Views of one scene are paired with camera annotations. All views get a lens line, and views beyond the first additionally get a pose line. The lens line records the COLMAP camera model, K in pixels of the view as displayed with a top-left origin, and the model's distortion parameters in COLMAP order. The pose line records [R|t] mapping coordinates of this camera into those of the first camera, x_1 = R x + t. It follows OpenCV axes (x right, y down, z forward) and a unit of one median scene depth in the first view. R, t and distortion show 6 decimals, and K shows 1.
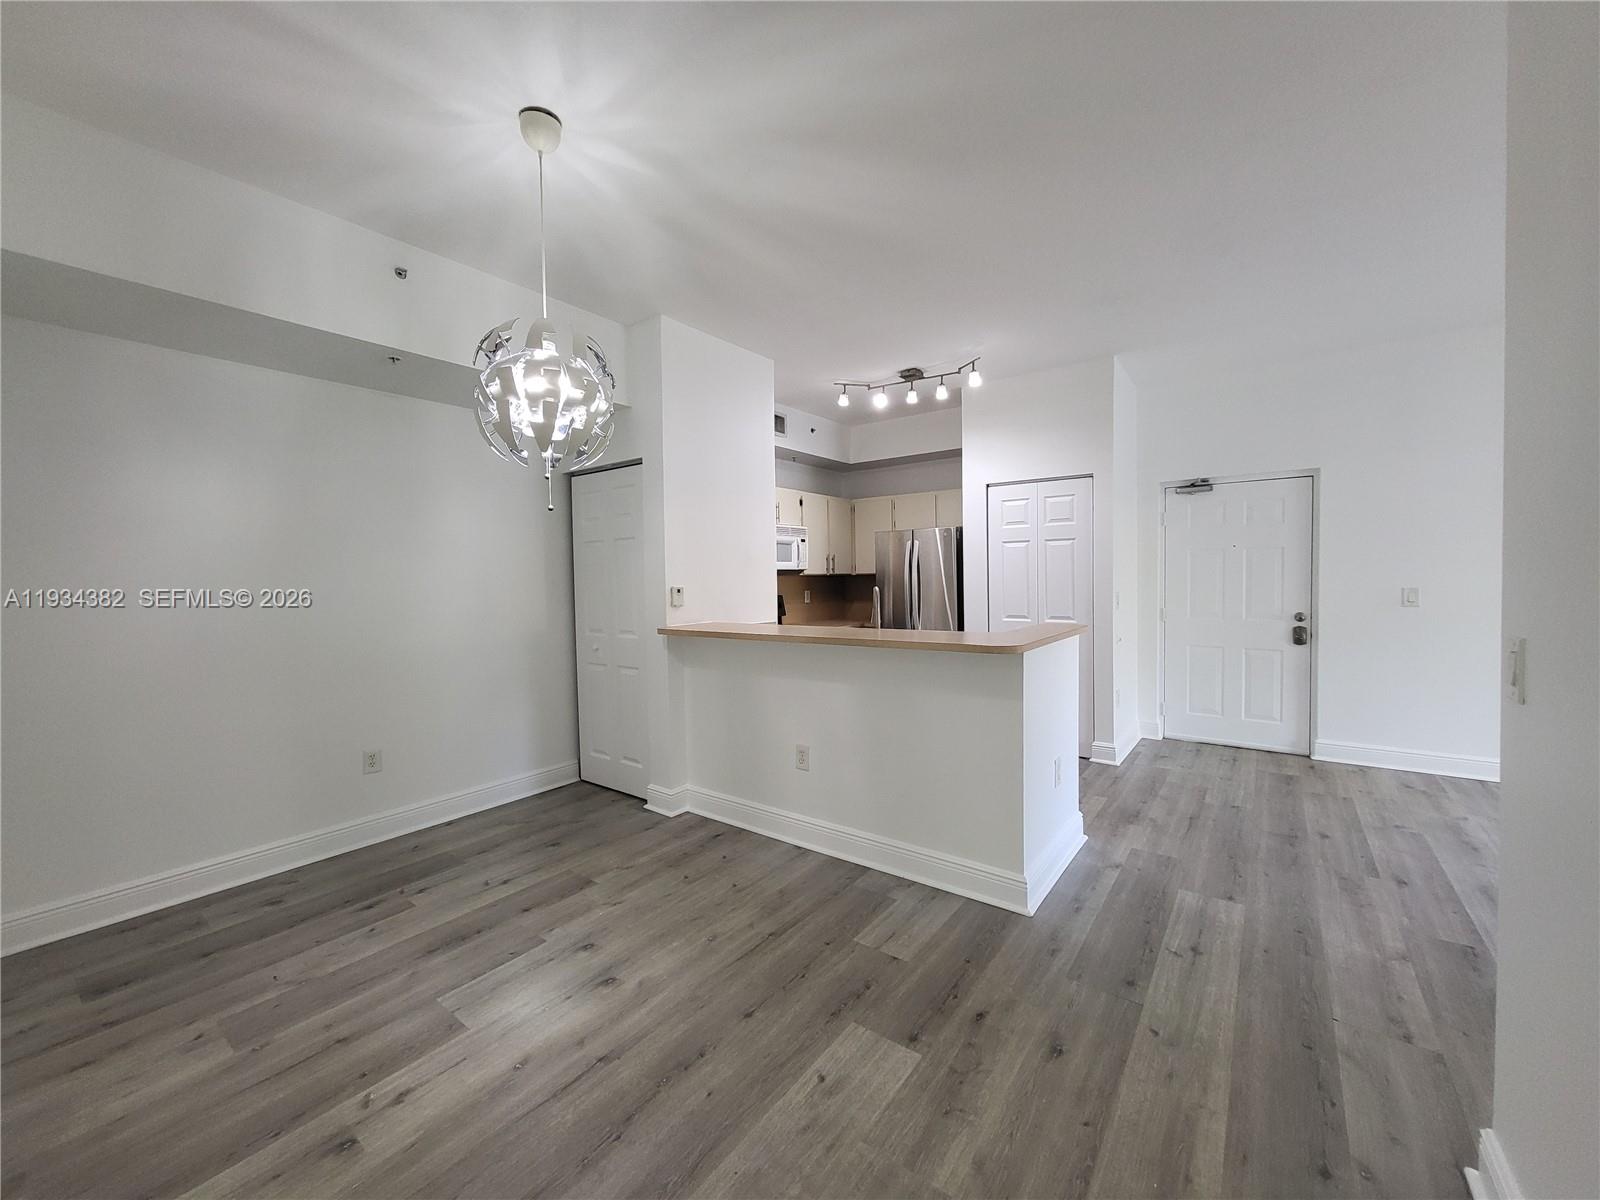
lens RADIAL K [[629.8, 0, 797.4], [0, 629.8, 605.7], [0, 0, 1]] dist [-0.001280, -0.000029]
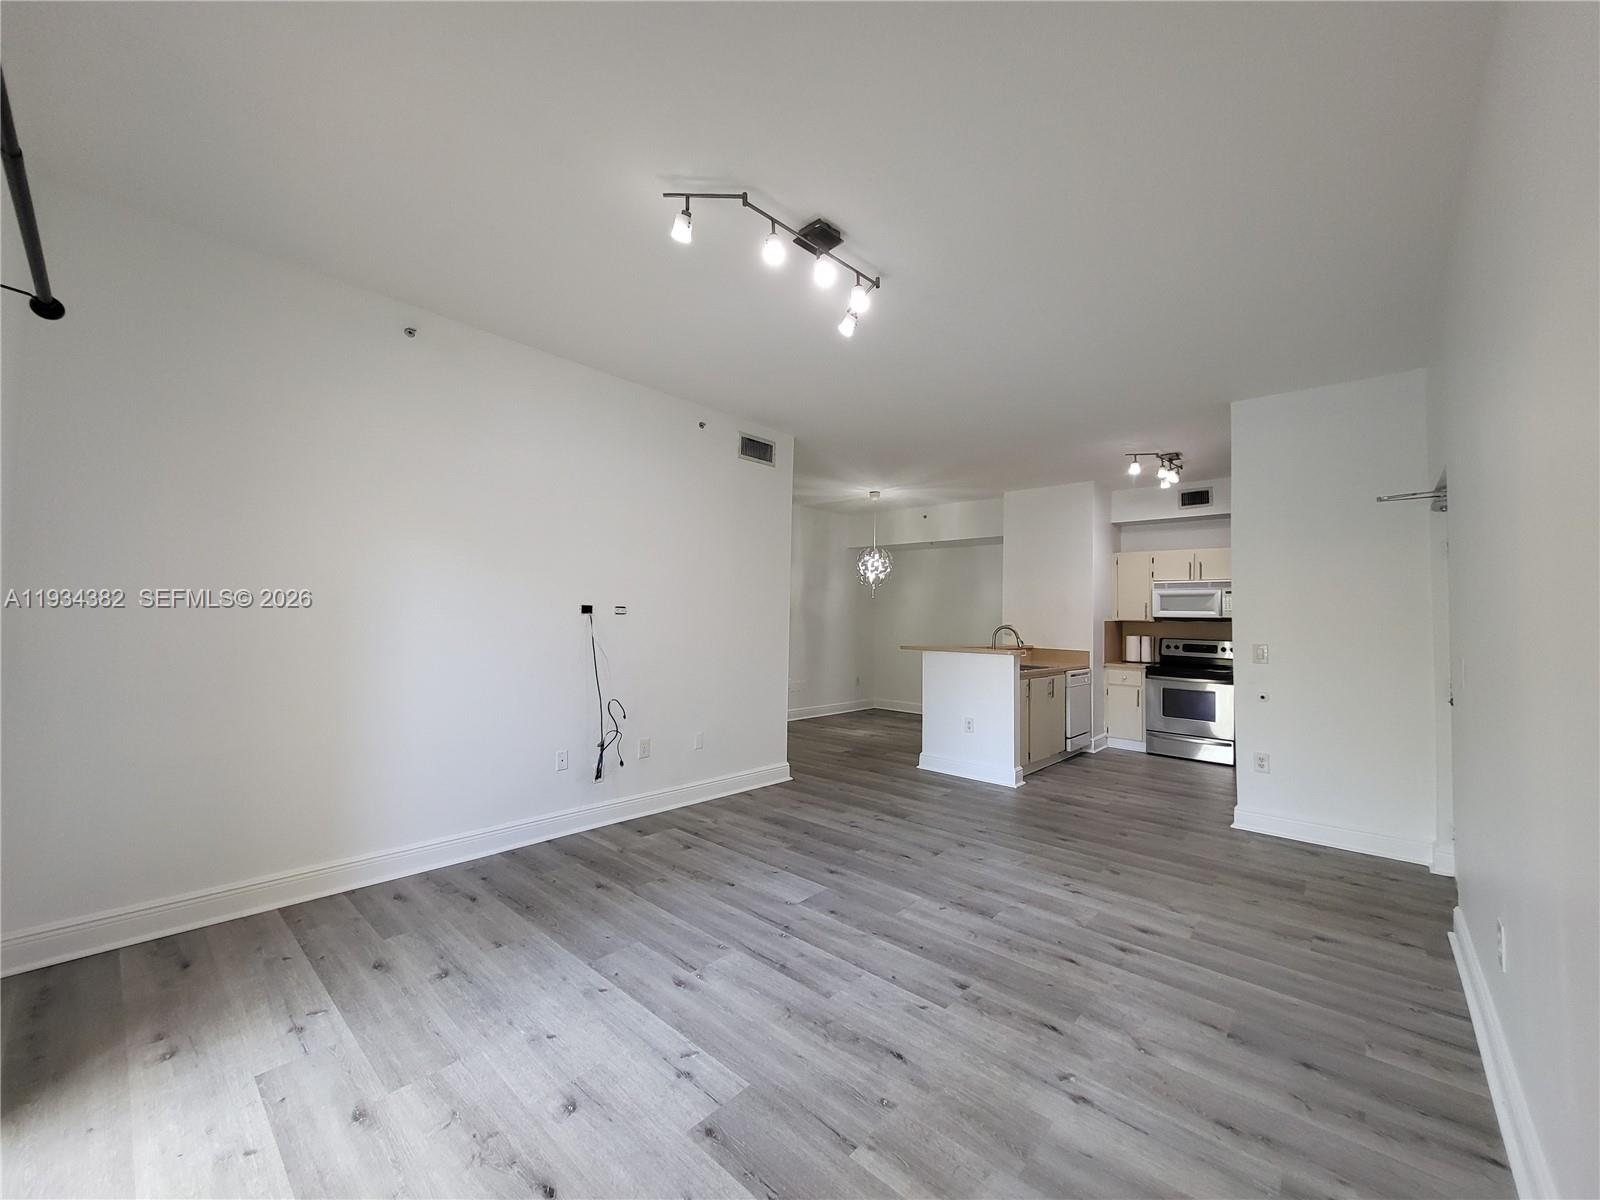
lens RADIAL K [[629.8, 0, 797.4], [0, 629.8, 598.2], [0, 0, 1]] dist [-0.001280, -0.000029]
pose [[-0.080966, -0.016862, -0.996574, 1.960495], [-0.046941, 0.998812, -0.013086, -0.066101], [0.995611, 0.045720, -0.081661, 0.506305]]
